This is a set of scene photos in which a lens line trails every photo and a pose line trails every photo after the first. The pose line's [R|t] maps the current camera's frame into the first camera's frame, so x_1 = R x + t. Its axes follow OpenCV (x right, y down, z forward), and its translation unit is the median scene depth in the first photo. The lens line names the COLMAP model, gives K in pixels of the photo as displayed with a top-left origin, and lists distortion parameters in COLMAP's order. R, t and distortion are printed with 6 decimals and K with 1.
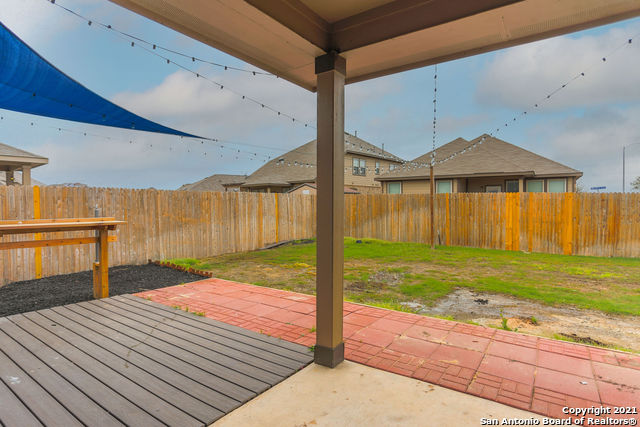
lens RADIAL K [[342.3, 0, 320.0], [0, 342.3, 213.5], [0, 0, 1]] dist [-0.076236, 0.000132]
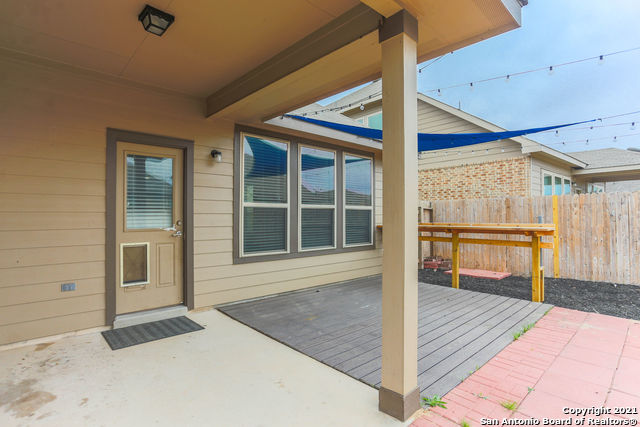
lens RADIAL K [[336.5, 0, 339.8], [0, 336.5, 213.9], [0, 0, 1]] dist [-0.041460, -0.000019]
pose [[-0.181499, -0.007113, -0.983365, 0.460420], [-0.020104, 0.999792, -0.003521, -0.001337], [0.983186, 0.019130, -0.181604, 0.570456]]
